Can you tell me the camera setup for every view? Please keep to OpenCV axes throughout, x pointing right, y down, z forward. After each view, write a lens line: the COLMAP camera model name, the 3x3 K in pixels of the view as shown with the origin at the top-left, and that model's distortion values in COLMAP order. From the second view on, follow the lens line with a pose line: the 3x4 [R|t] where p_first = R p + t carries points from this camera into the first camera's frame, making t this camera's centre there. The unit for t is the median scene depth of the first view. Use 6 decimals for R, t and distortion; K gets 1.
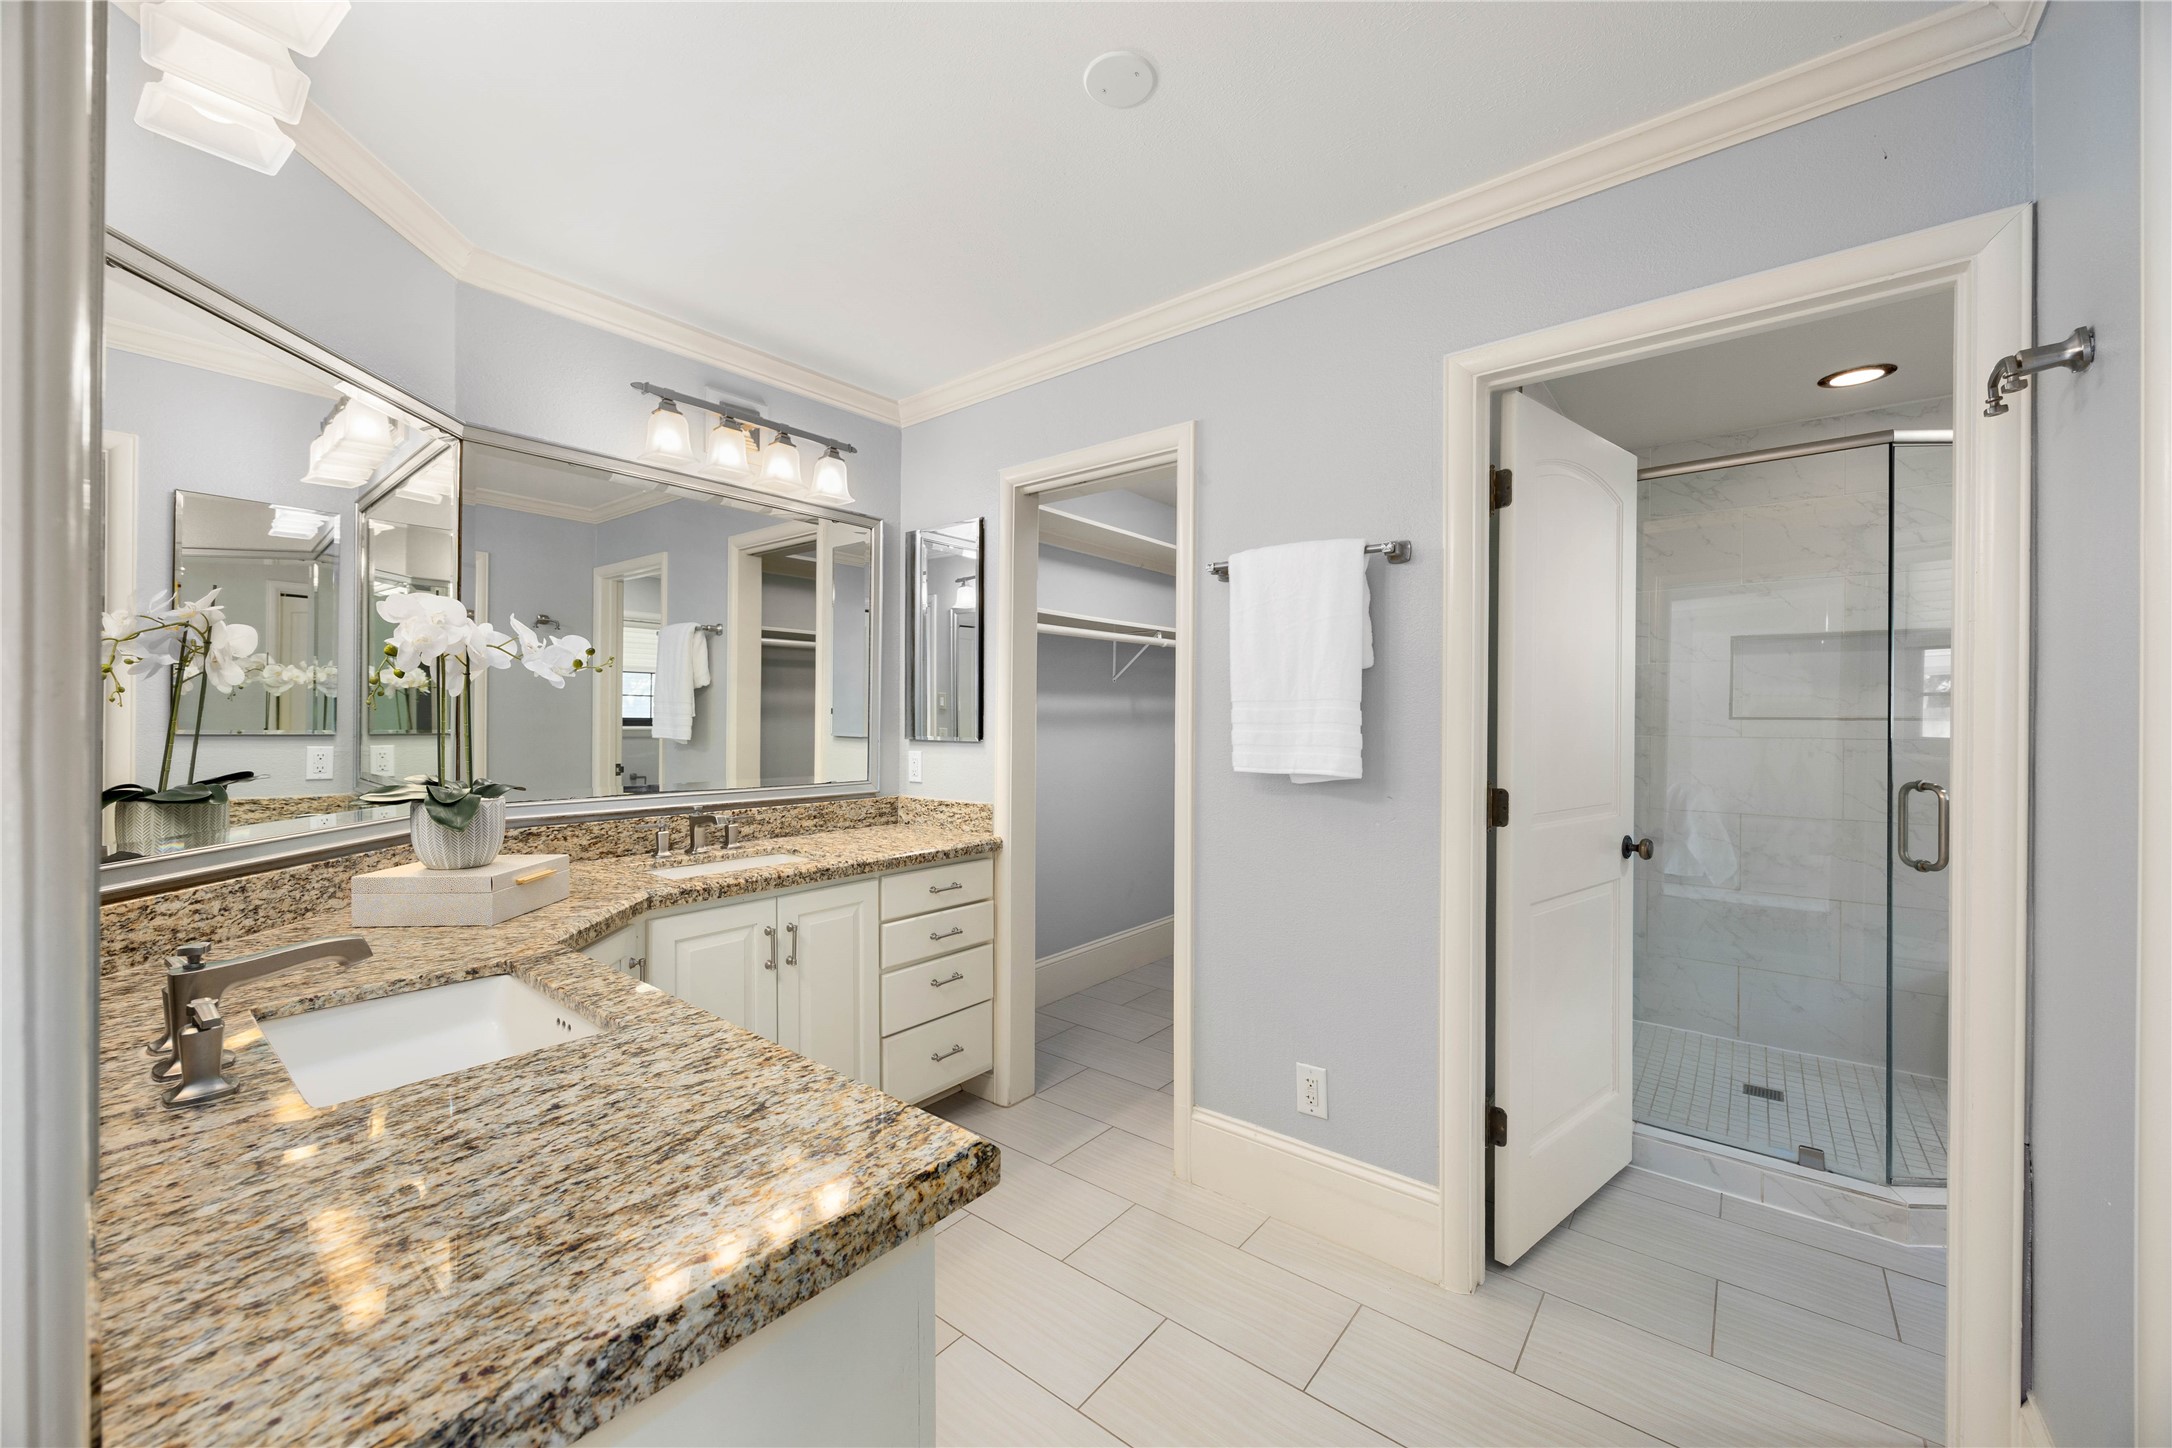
lens RADIAL K [[828.1, 0, 1085.7], [0, 828.1, 722.6], [0, 0, 1]] dist [-0.005758, 0.000344]
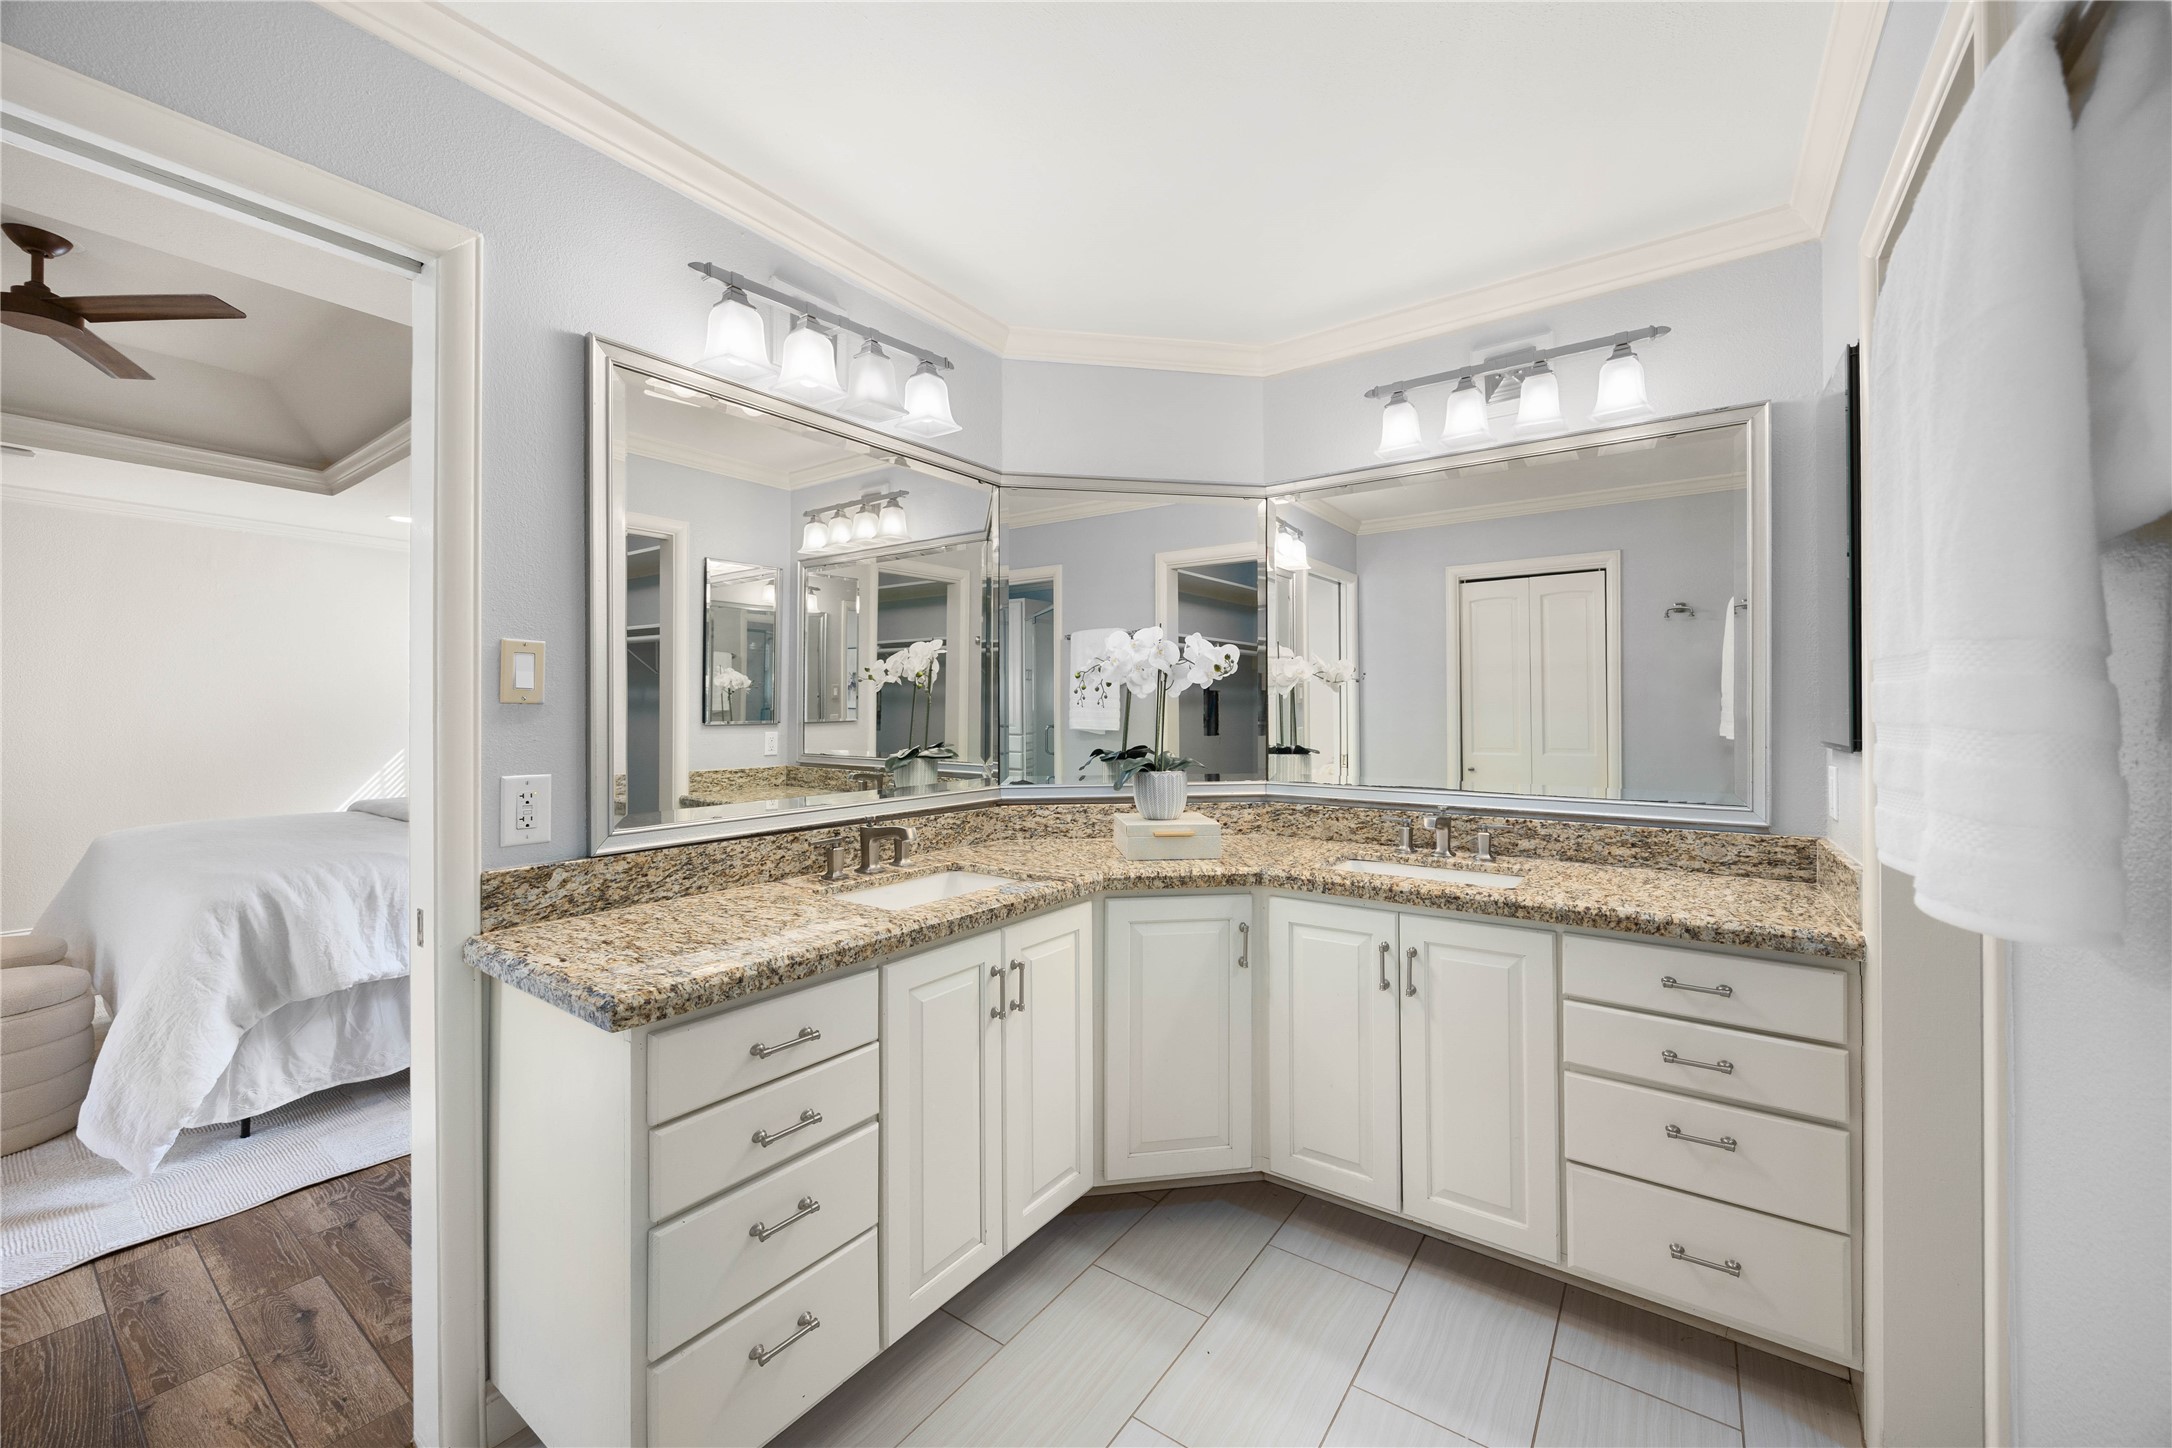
lens RADIAL K [[828.1, 0, 1093.6], [0, 828.1, 707.5], [0, 0, 1]] dist [-0.005758, 0.000344]
pose [[0.078082, -0.008292, -0.996912, 0.434823], [-0.004794, 0.999951, -0.008692, -0.000563], [0.996935, 0.005458, 0.078038, 0.533137]]
